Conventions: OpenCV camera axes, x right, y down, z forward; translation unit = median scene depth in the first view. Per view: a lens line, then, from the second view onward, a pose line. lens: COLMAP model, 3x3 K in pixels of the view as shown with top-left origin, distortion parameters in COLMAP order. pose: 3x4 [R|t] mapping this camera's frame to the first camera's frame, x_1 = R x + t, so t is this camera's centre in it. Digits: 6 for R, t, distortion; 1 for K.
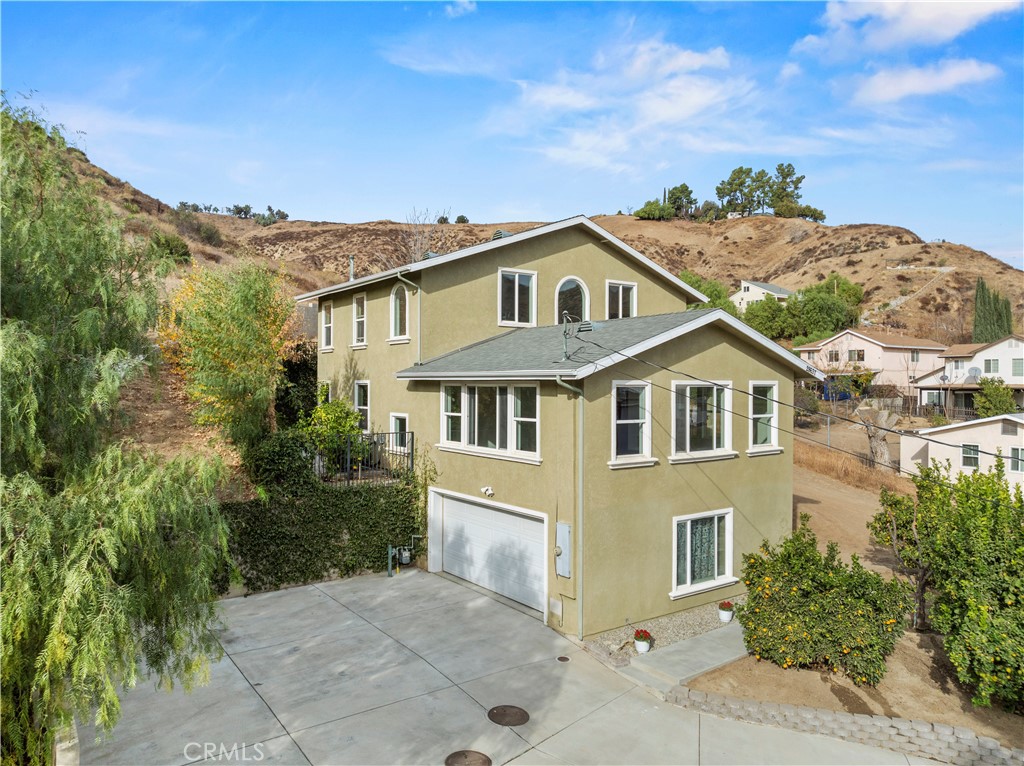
lens RADIAL K [[727.7, 0, 521.0], [0, 727.7, 382.4], [0, 0, 1]] dist [-0.048357, 0.014823]
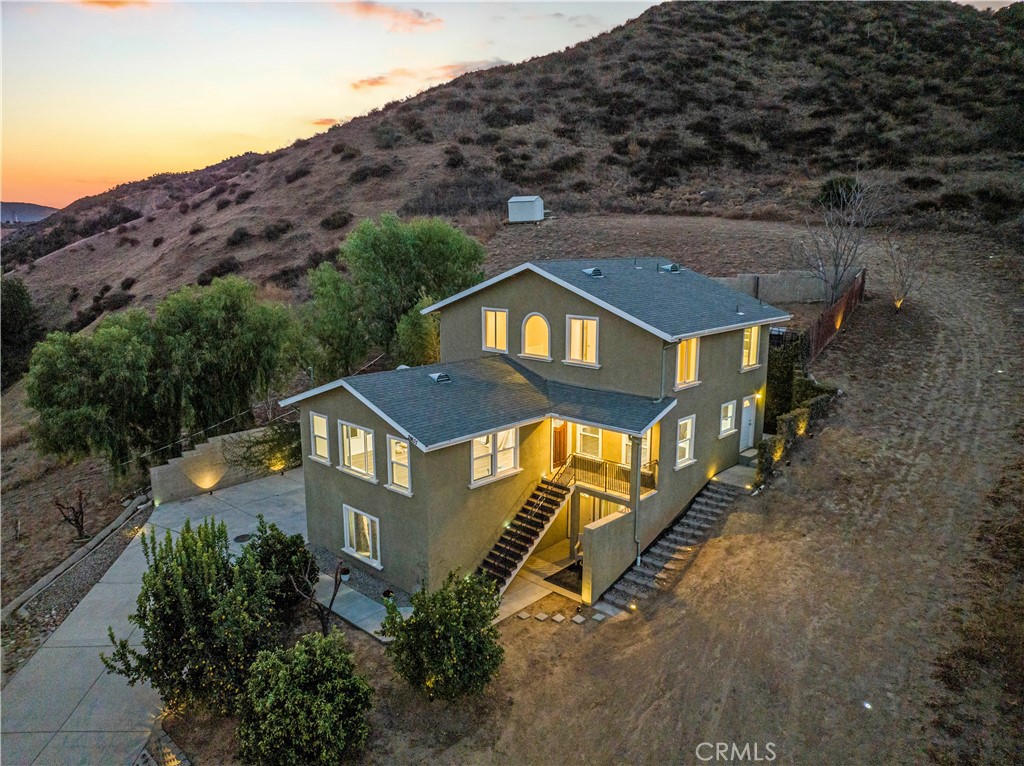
lens RADIAL K [[727.7, 0, 505.4], [0, 727.7, 375.4], [0, 0, 1]] dist [-0.048357, 0.014823]
pose [[0.169684, 0.177699, -0.969345, 0.143485], [0.002715, 0.983521, 0.180773, -0.030616], [0.985495, -0.033306, 0.166405, 0.089840]]
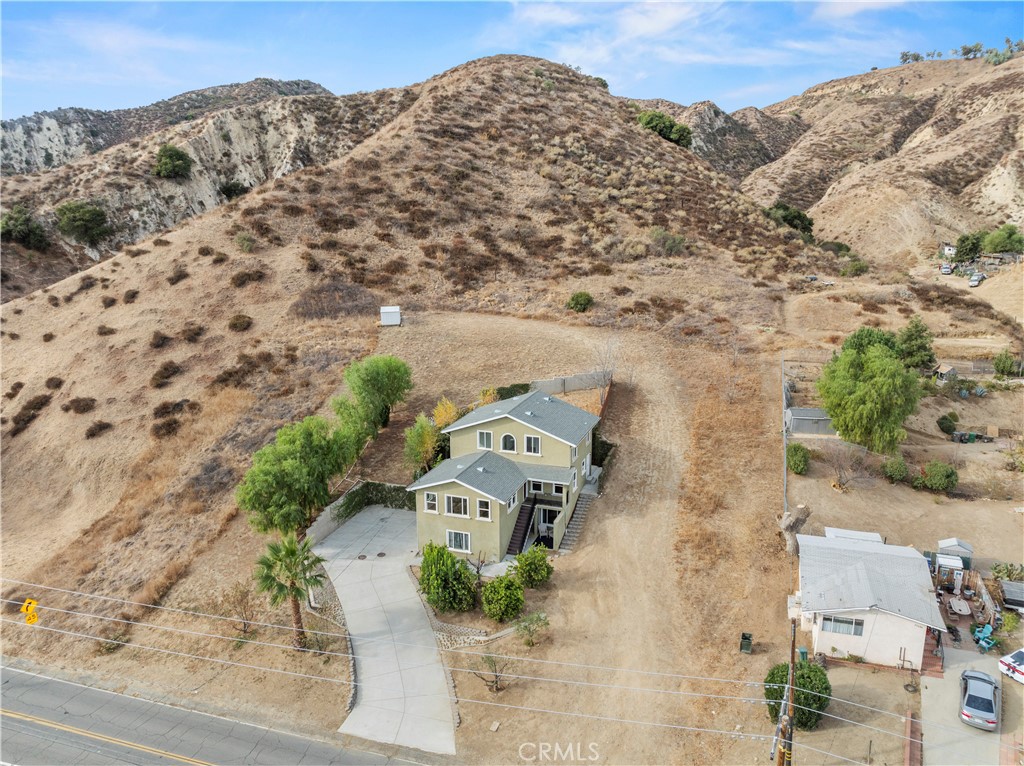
lens RADIAL K [[727.7, 0, 505.8], [0, 727.7, 384.1], [0, 0, 1]] dist [-0.048357, 0.014823]
pose [[0.556749, 0.182494, -0.810386, 0.261768], [0.007474, 0.974429, 0.224571, -0.109841], [0.830647, -0.131087, 0.541149, -0.051308]]
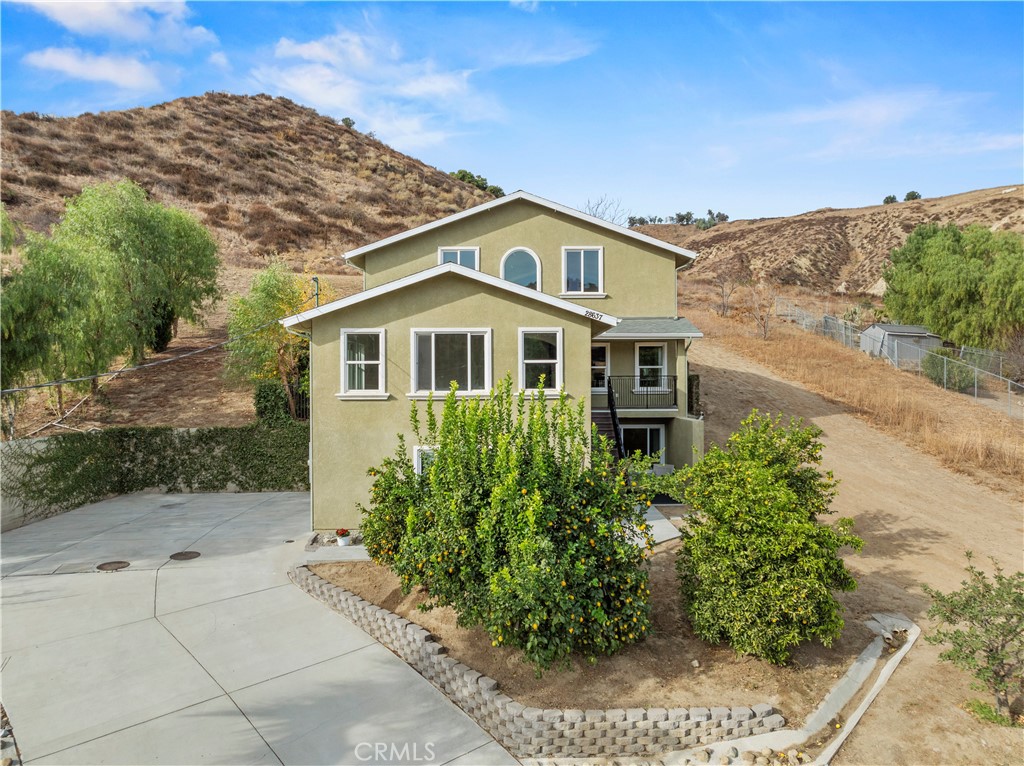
lens RADIAL K [[727.7, 0, 513.6], [0, 727.7, 377.1], [0, 0, 1]] dist [-0.048357, 0.014823]
pose [[0.809900, -0.011541, -0.586455, 0.083673], [0.006797, 0.999924, -0.010291, 0.007286], [0.586529, 0.004349, 0.809917, 0.012734]]
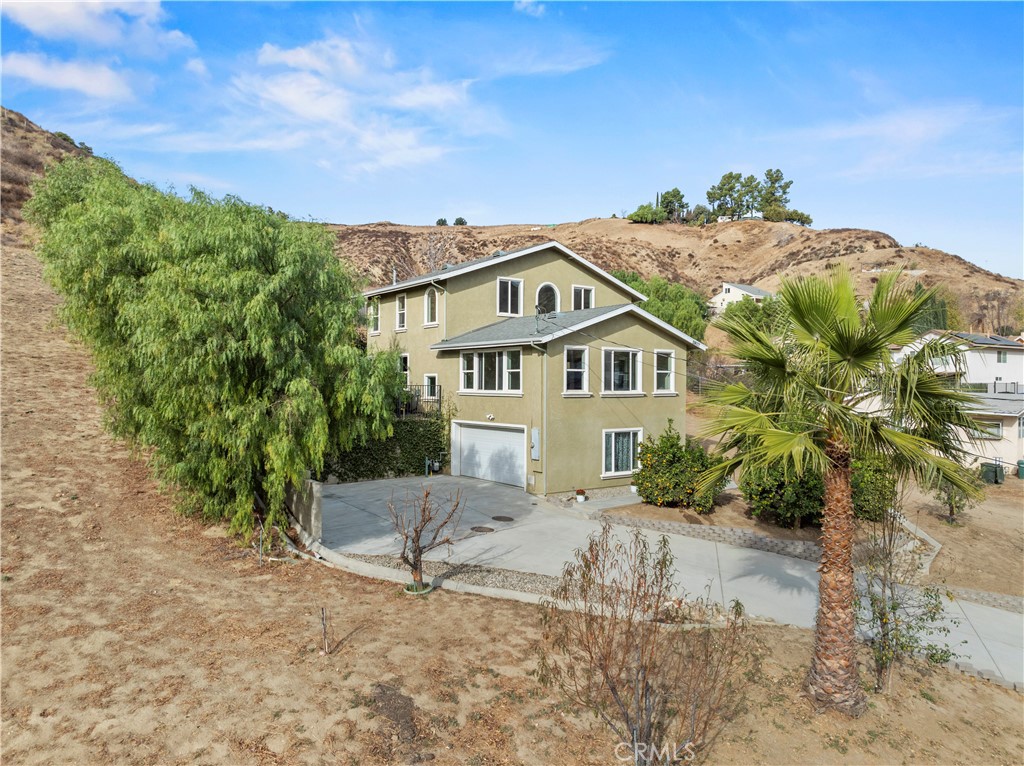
lens RADIAL K [[727.7, 0, 521.1], [0, 727.7, 385.7], [0, 0, 1]] dist [-0.048357, 0.014823]
pose [[0.999990, 0.002271, 0.003945, 0.001359], [-0.002285, 0.999991, 0.003503, 0.006624], [-0.003937, -0.003512, 0.999986, -0.054053]]
